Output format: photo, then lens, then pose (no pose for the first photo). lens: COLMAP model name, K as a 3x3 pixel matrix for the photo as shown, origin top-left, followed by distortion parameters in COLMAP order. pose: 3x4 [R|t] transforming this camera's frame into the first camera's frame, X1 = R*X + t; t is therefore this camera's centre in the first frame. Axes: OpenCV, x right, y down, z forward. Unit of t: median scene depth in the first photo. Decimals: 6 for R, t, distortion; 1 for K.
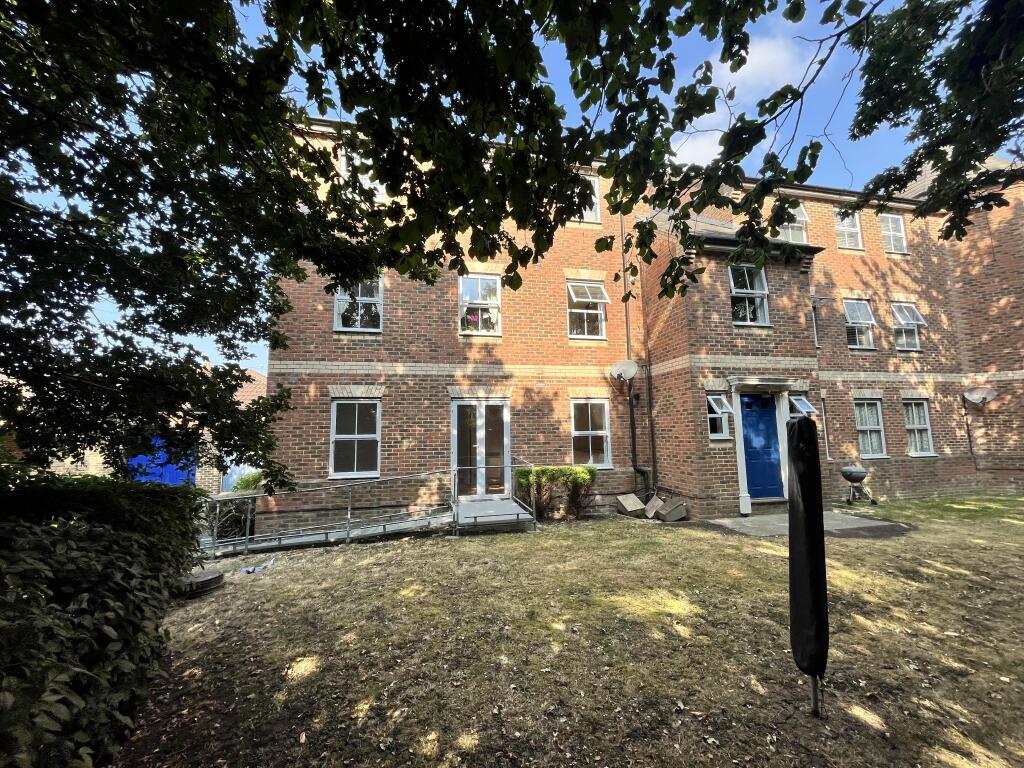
lens RADIAL K [[418.9, 0, 511.3], [0, 418.9, 384.4], [0, 0, 1]] dist [-0.000906, -0.000043]
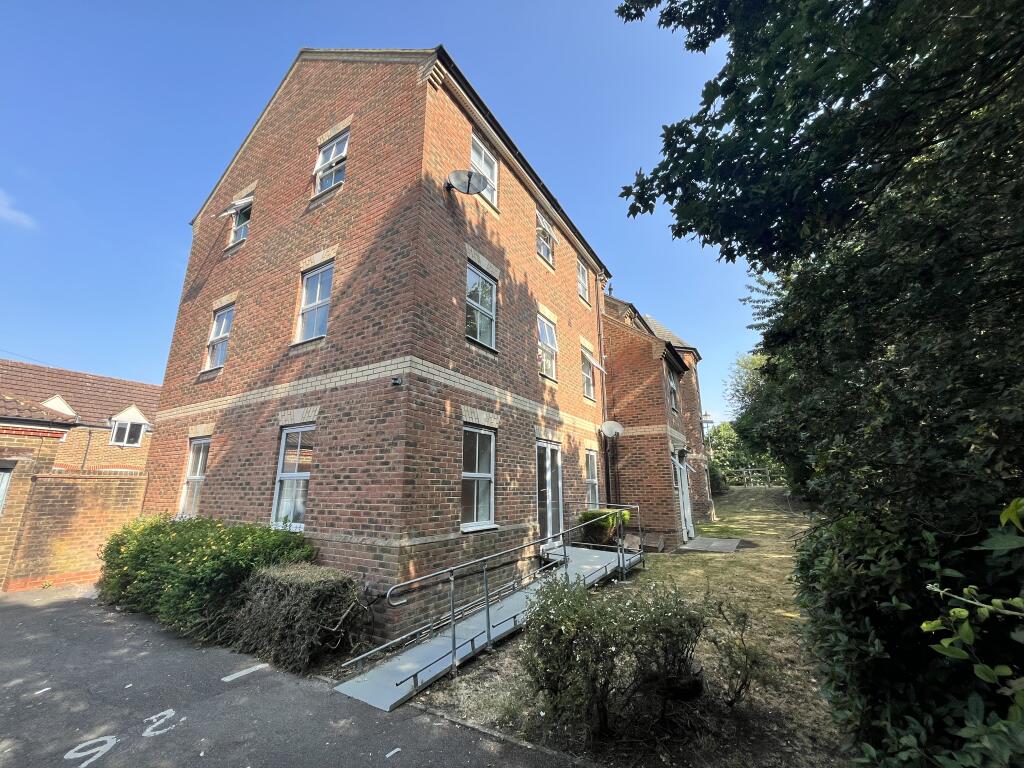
lens RADIAL K [[417.9, 0, 510.9], [0, 417.9, 382.6], [0, 0, 1]] dist [-0.000924, -0.000074]
pose [[0.679084, 0.198286, 0.706772, -0.899283], [-0.102903, 0.979033, -0.175798, 0.084590], [-0.726812, 0.046652, 0.685251, 0.403139]]
